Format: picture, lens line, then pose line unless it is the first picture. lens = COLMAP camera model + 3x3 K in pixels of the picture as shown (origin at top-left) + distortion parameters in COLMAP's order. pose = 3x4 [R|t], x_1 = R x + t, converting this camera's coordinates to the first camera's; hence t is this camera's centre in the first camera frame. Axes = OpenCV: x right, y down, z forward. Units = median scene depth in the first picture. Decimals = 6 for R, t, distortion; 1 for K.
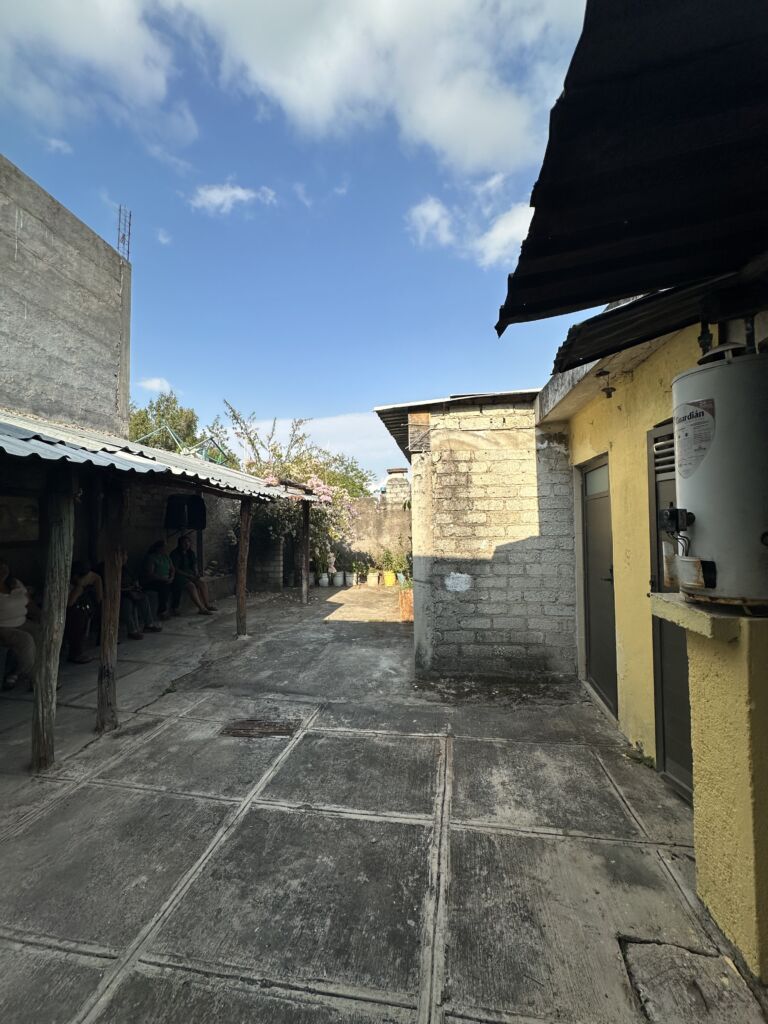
lens RADIAL K [[408.8, 0, 383.3], [0, 408.8, 509.6], [0, 0, 1]] dist [-0.002824, 0.001611]
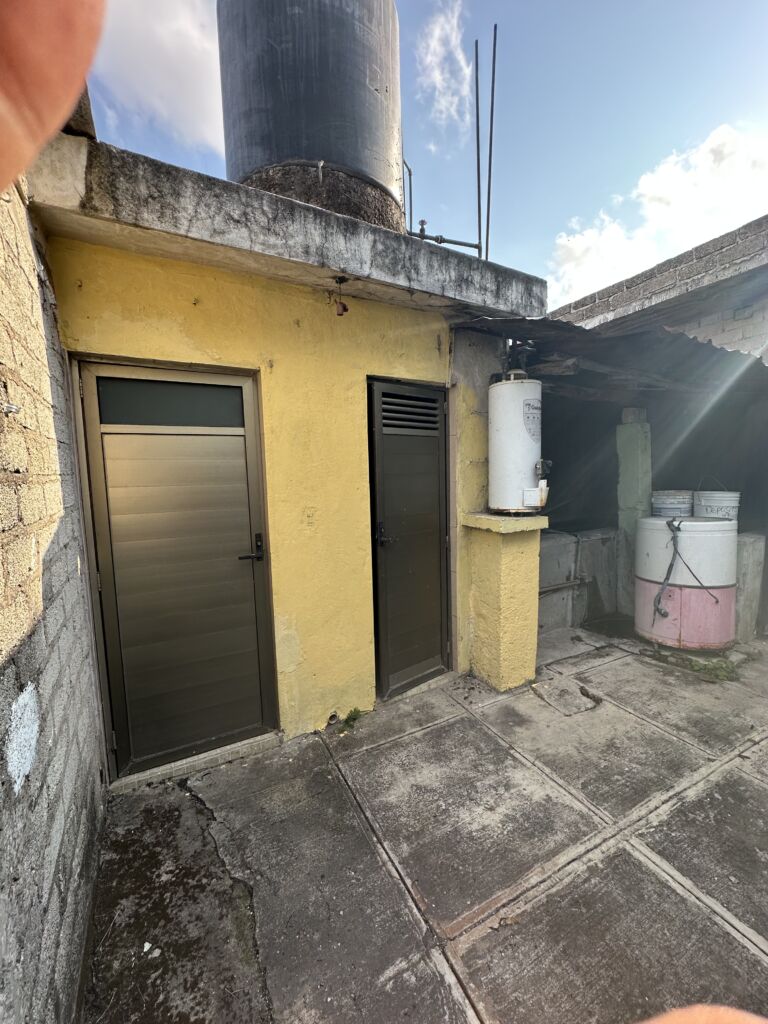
lens RADIAL K [[408.8, 0, 385.0], [0, 408.8, 513.4], [0, 0, 1]] dist [-0.002824, 0.001611]
pose [[-0.594588, -0.048307, 0.802578, -0.193159], [-0.000042, 0.998195, 0.060050, 0.079206], [-0.804031, 0.035671, -0.593517, 1.746551]]
